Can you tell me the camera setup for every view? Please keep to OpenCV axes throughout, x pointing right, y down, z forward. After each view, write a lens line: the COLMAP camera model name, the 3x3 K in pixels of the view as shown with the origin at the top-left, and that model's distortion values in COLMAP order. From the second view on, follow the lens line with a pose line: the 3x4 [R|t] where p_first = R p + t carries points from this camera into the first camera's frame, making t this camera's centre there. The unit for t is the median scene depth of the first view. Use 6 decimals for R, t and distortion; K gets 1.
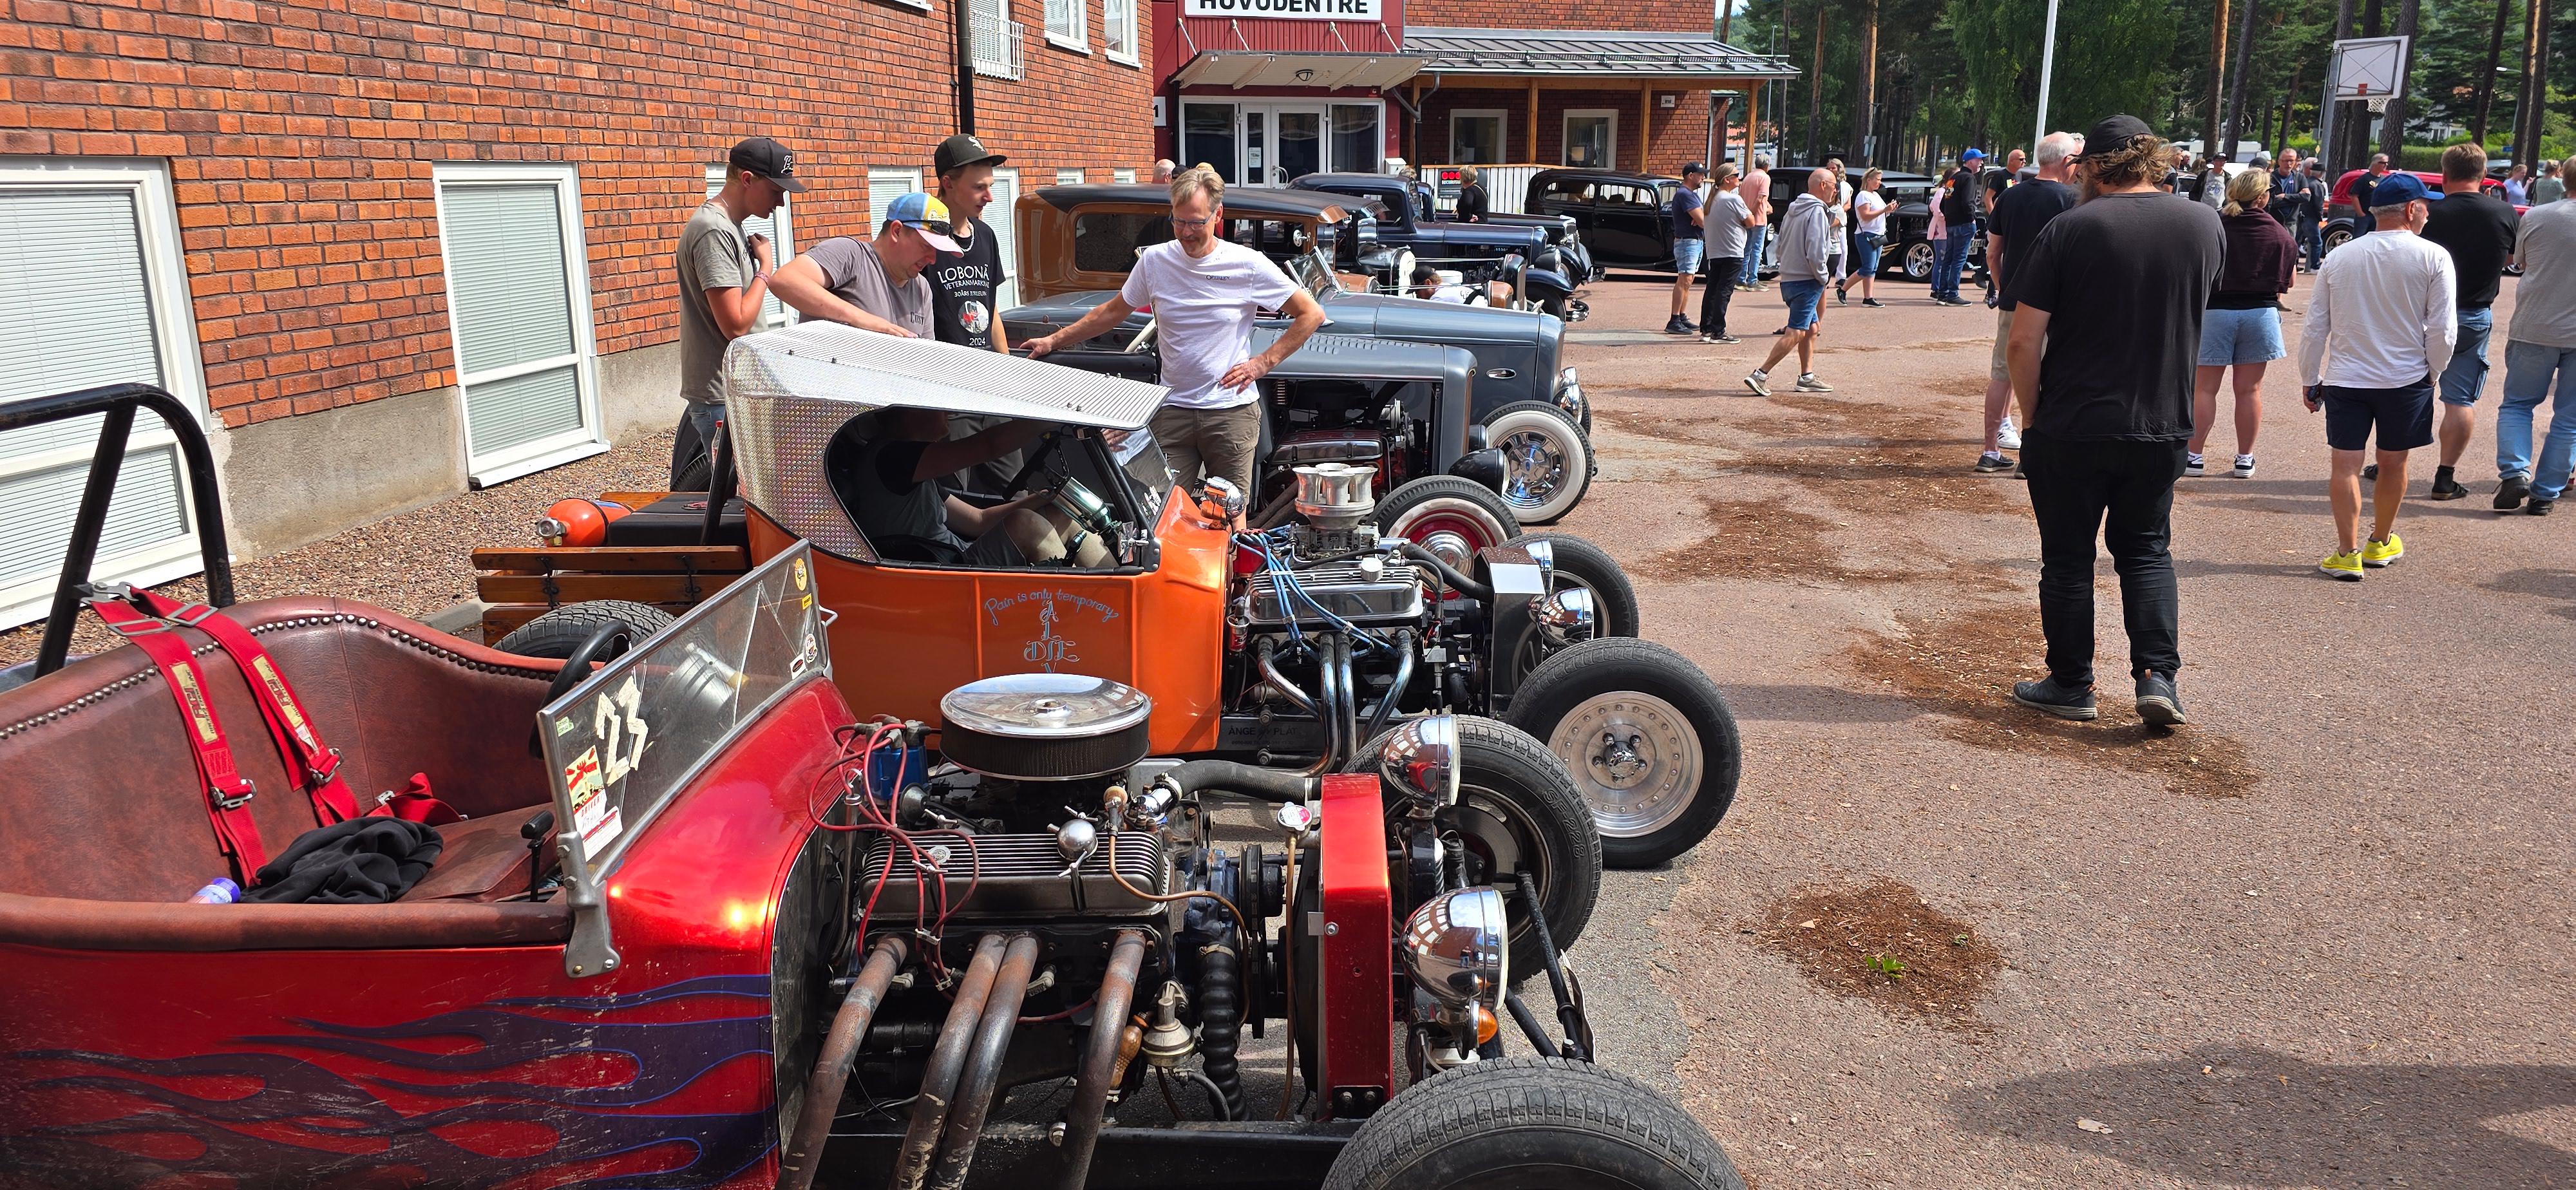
lens RADIAL K [[1746.9, 0, 1276.1], [0, 1746.9, 584.4], [0, 0, 1]] dist [0.061822, -0.033693]
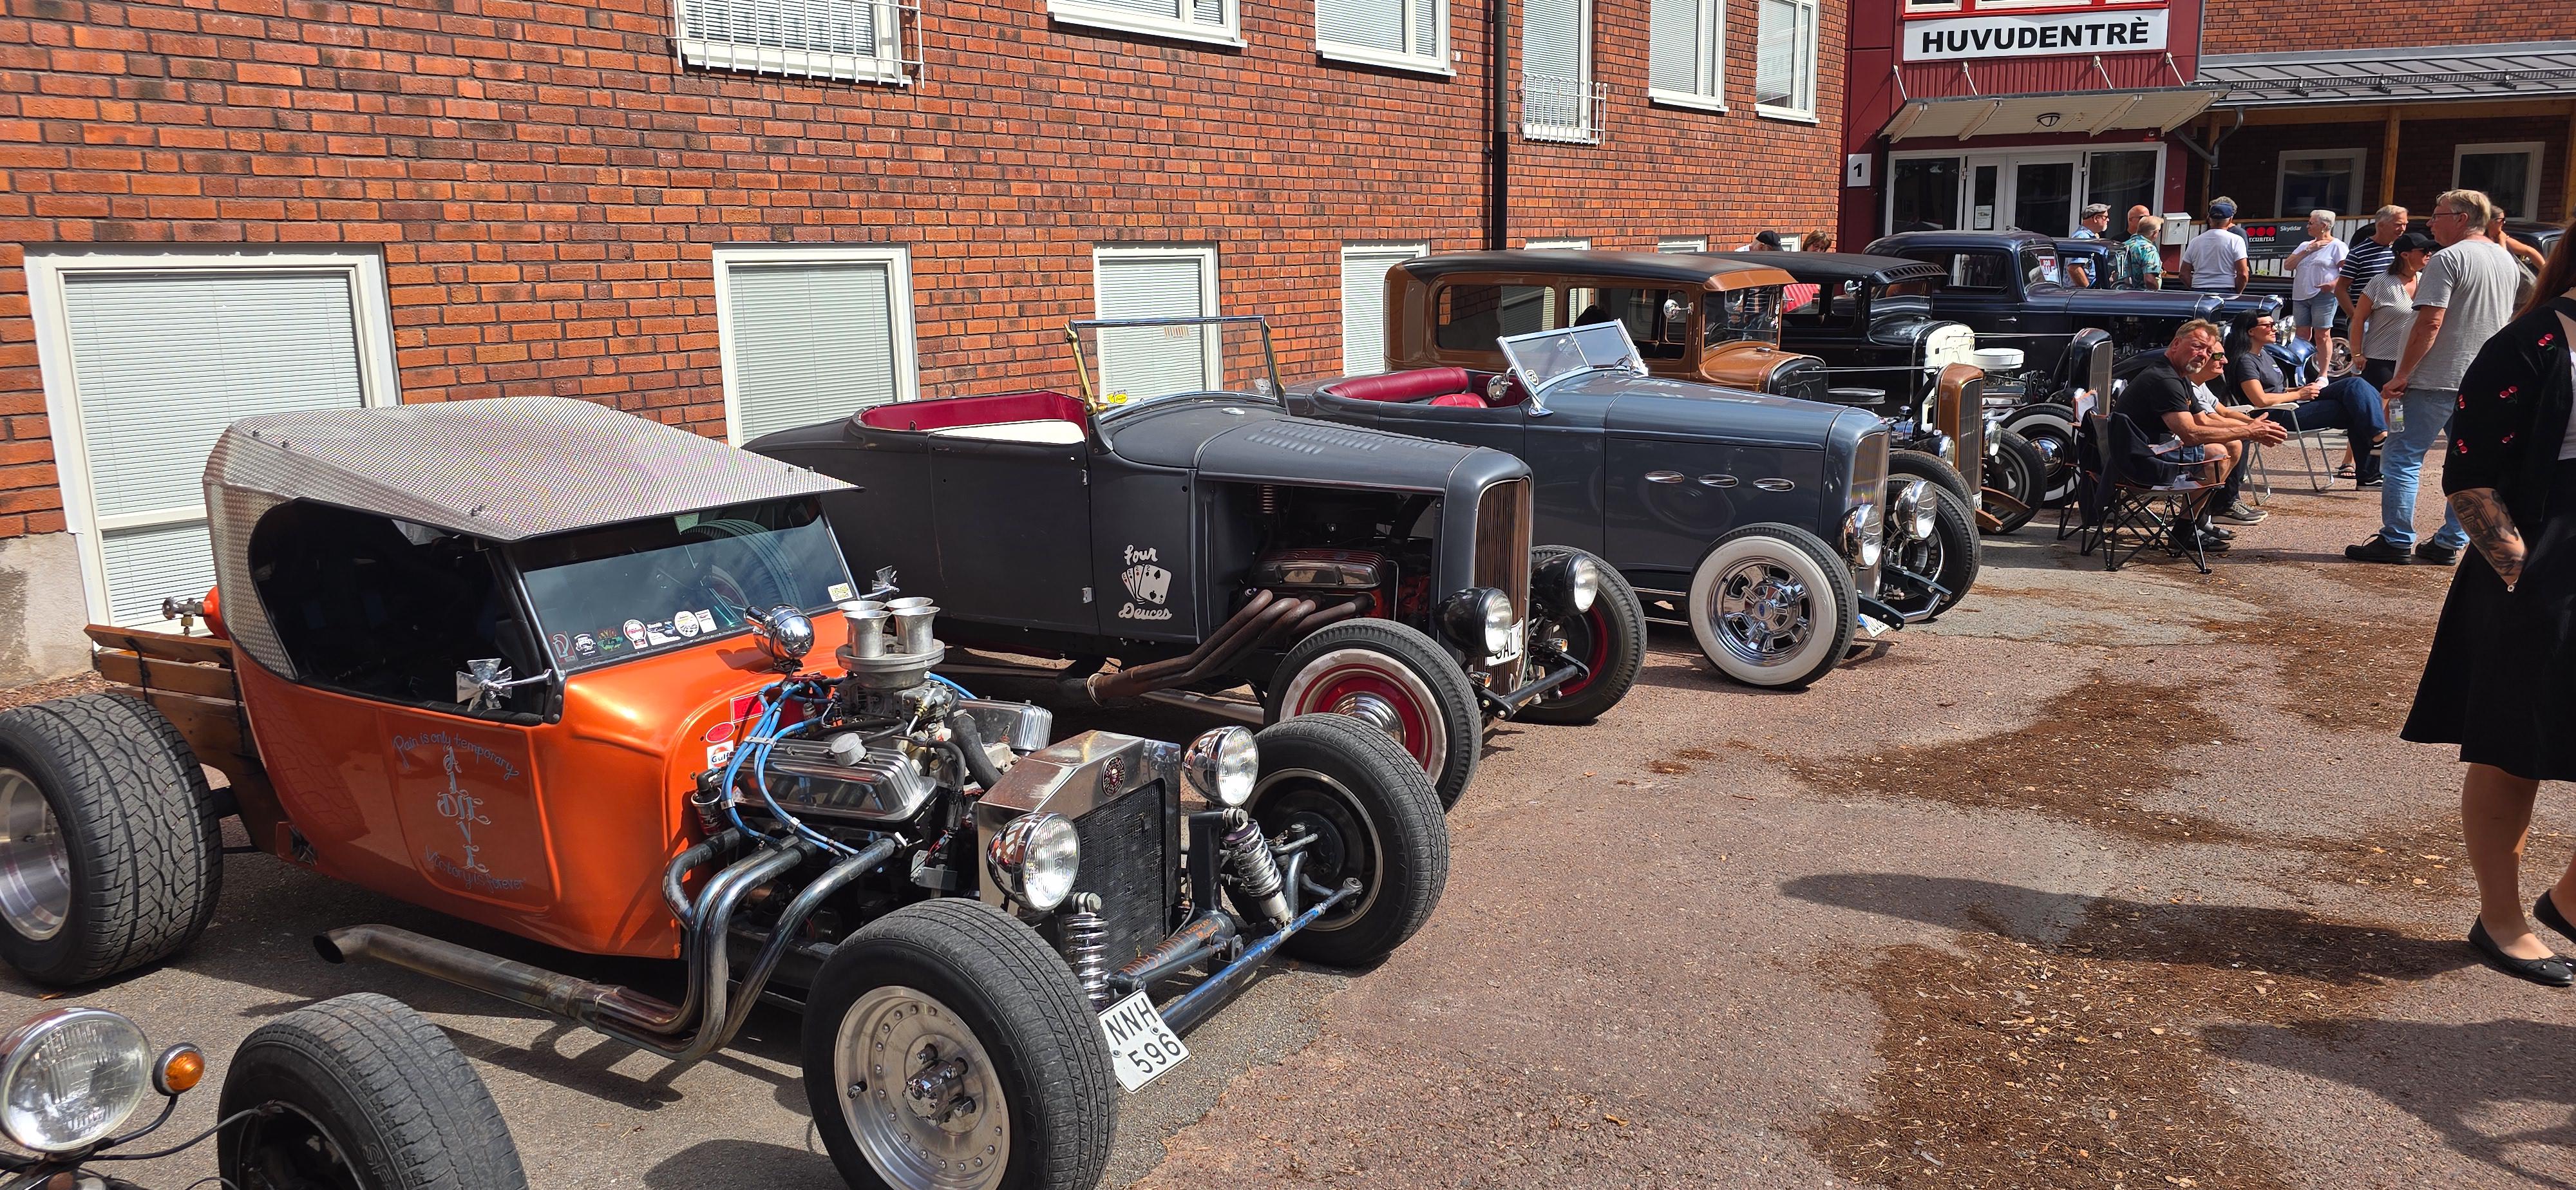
lens RADIAL K [[1746.9, 0, 1268.5], [0, 1746.9, 610.4], [0, 0, 1]] dist [0.061822, -0.033693]
pose [[0.879030, 0.079381, -0.470112, 0.316778], [-0.092196, 0.995732, -0.004256, -0.044601], [0.467768, 0.047083, 0.882597, 0.227061]]
